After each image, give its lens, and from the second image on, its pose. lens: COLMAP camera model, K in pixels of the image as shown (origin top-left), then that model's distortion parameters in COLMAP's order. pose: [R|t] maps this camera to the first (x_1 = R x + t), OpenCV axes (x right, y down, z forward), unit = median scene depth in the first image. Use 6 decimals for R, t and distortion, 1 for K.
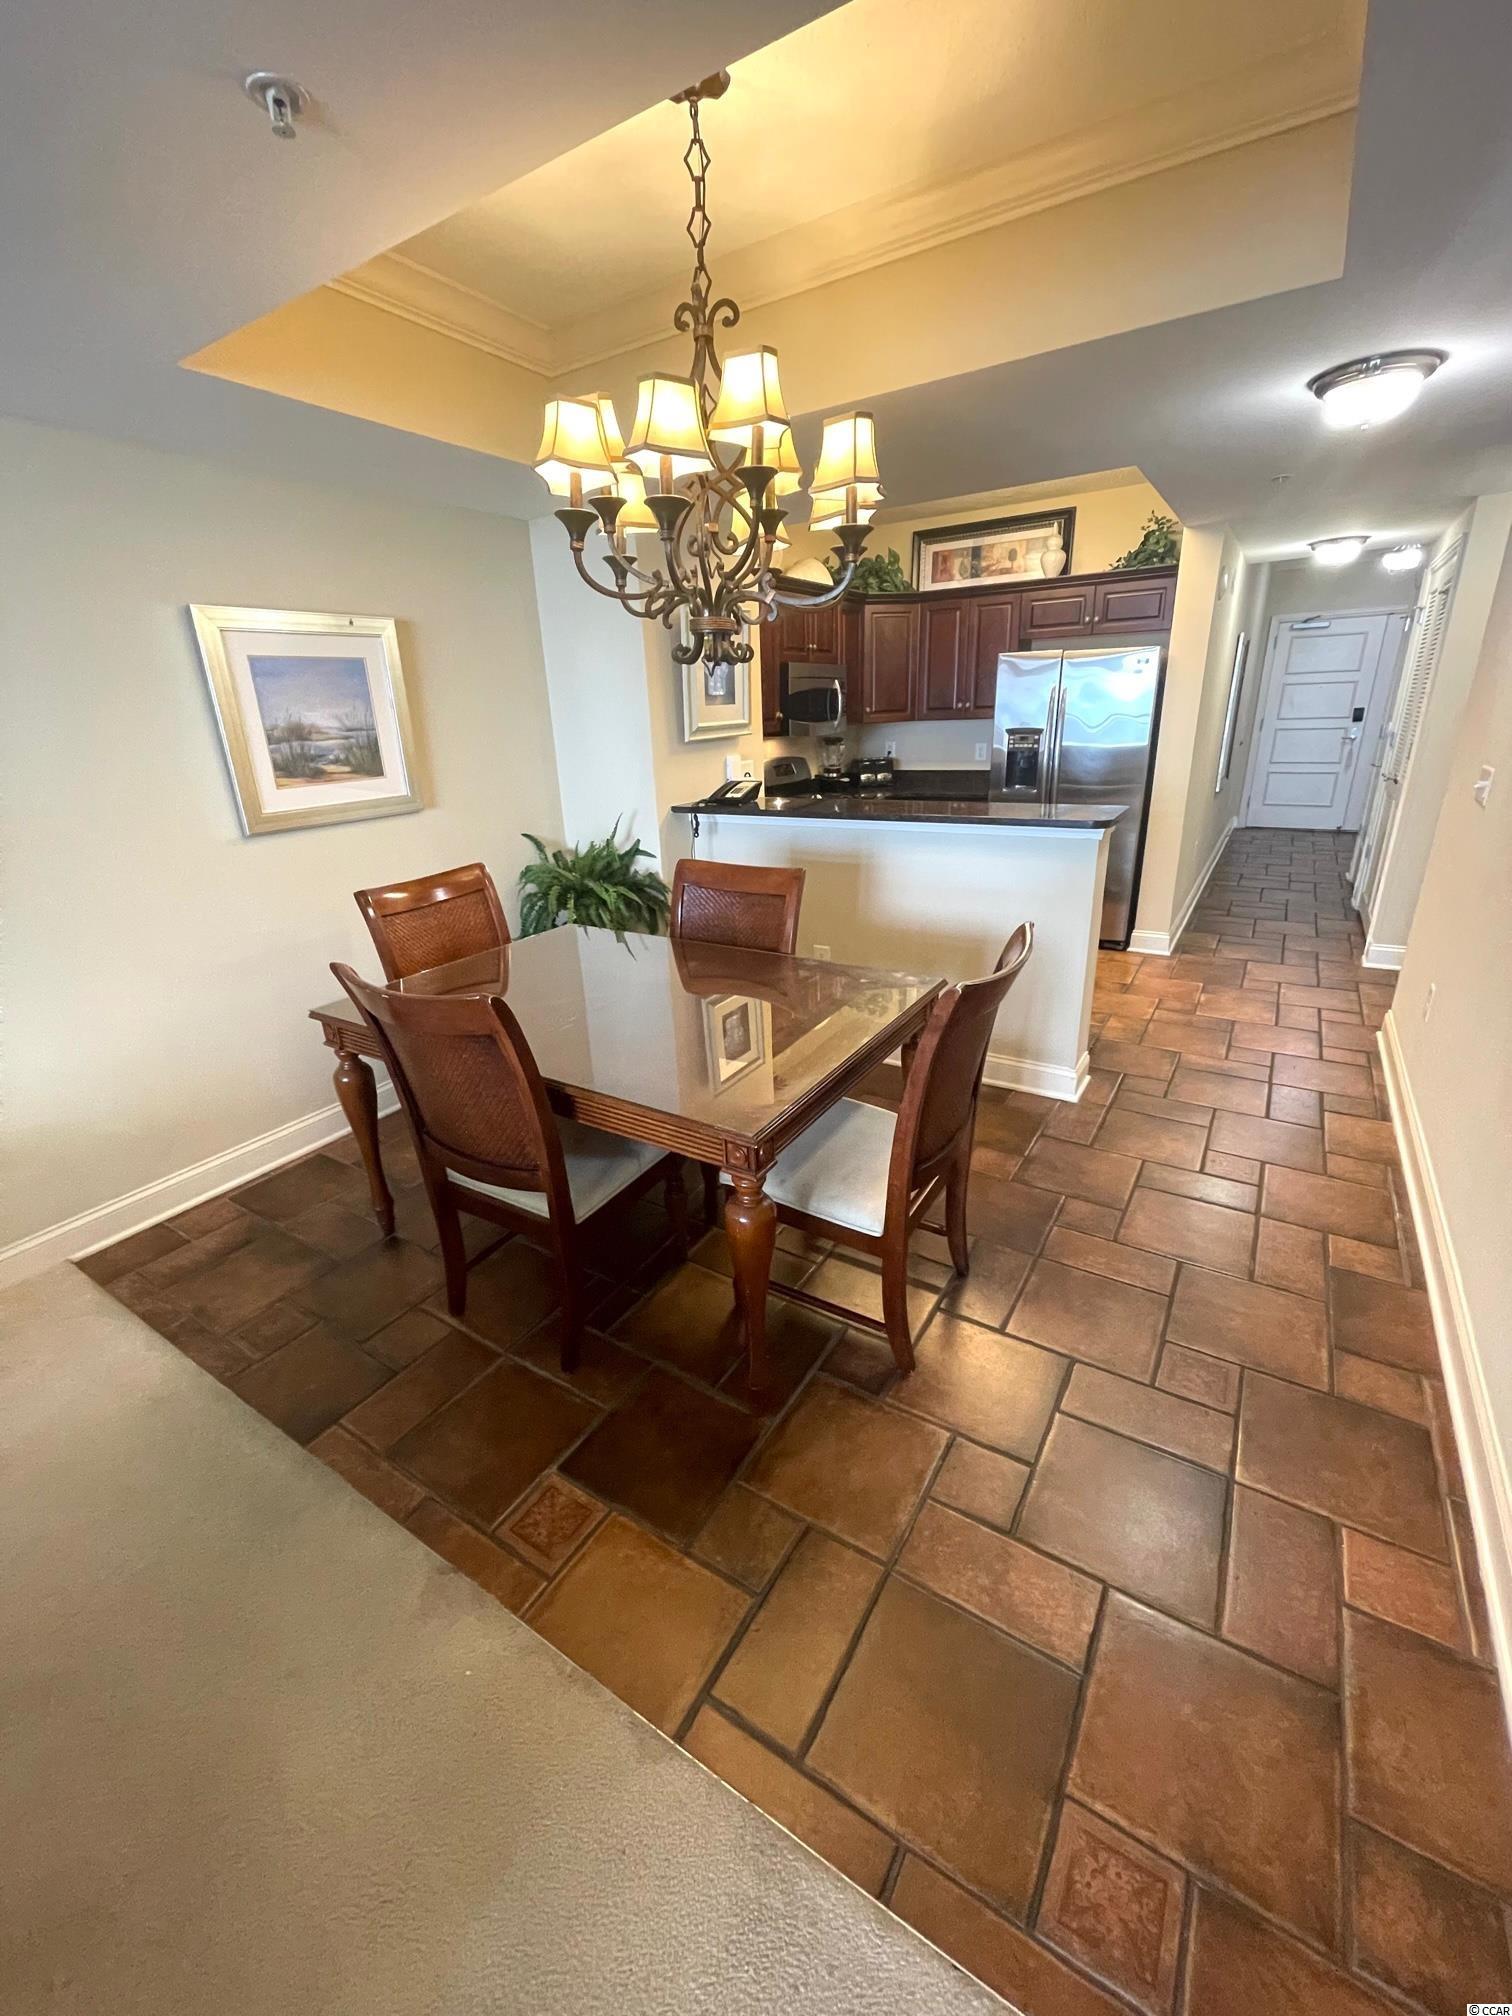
lens RADIAL K [[810.1, 0, 751.2], [0, 810.1, 1002.5], [0, 0, 1]] dist [-0.000121, -0.000966]
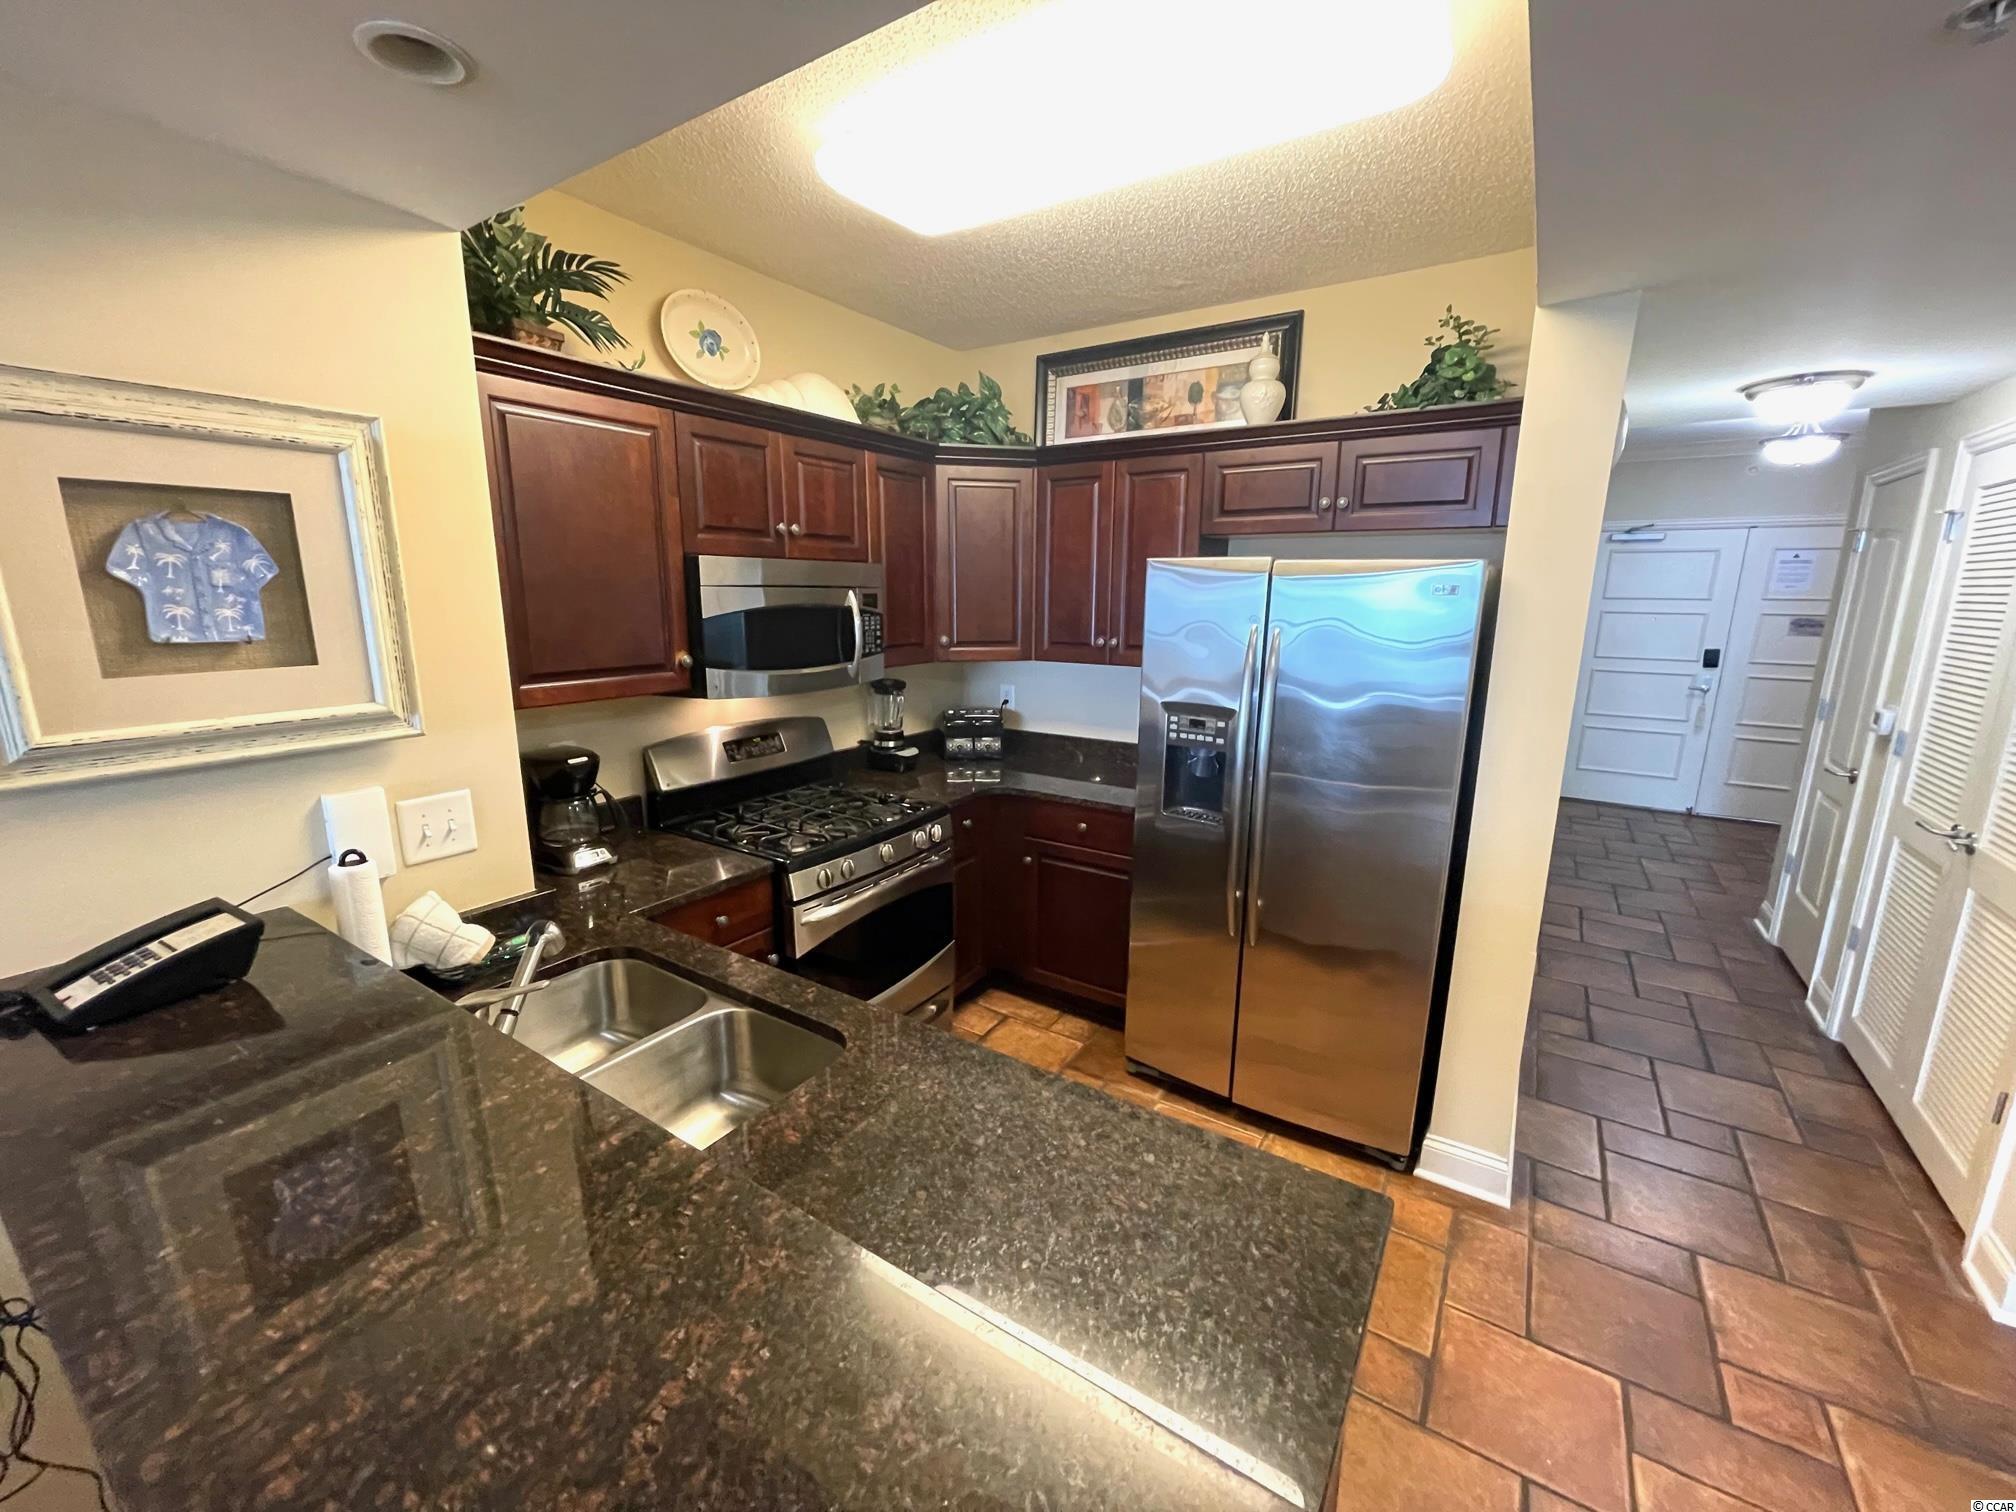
lens RADIAL K [[810.1, 0, 1000.8], [0, 810.1, 767.5], [0, 0, 1]] dist [-0.000121, -0.000966]
pose [[0.998868, 0.047184, -0.005997, 0.410307], [-0.047562, 0.989862, -0.133832, -0.422539], [-0.000379, 0.133965, 0.990986, 0.953184]]
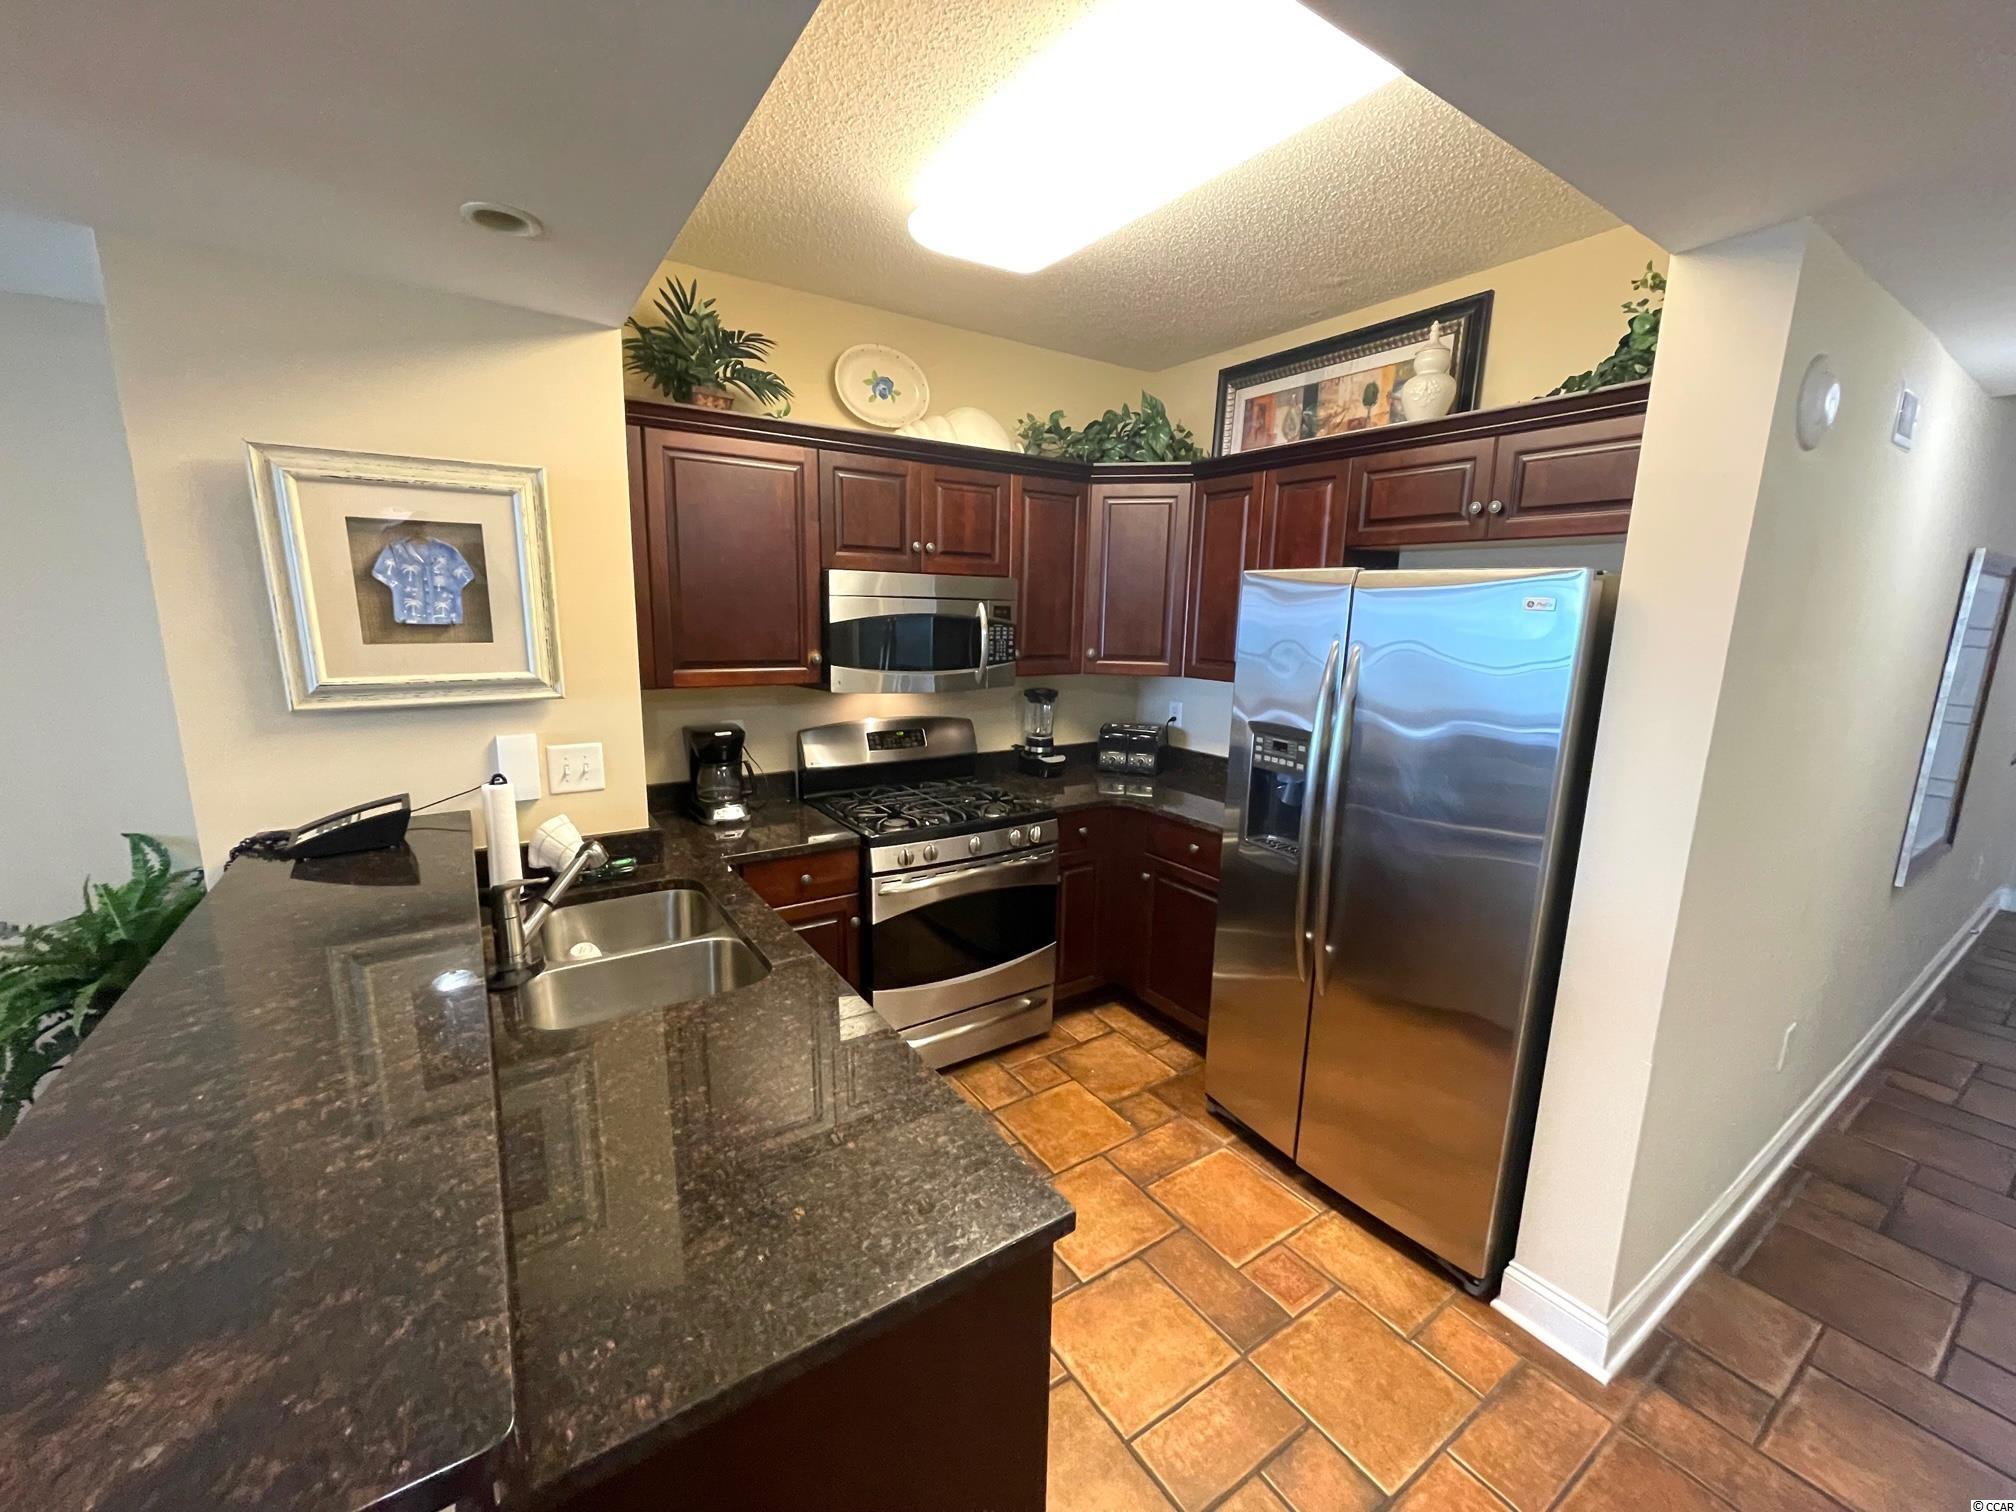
lens RADIAL K [[810.1, 0, 1000.1], [0, 810.1, 764.1], [0, 0, 1]] dist [-0.000121, -0.000966]
pose [[0.912766, 0.133338, -0.386107, 0.689141], [-0.191530, 0.974581, -0.116221, -0.430510], [0.360796, 0.180033, 0.915103, 0.967714]]
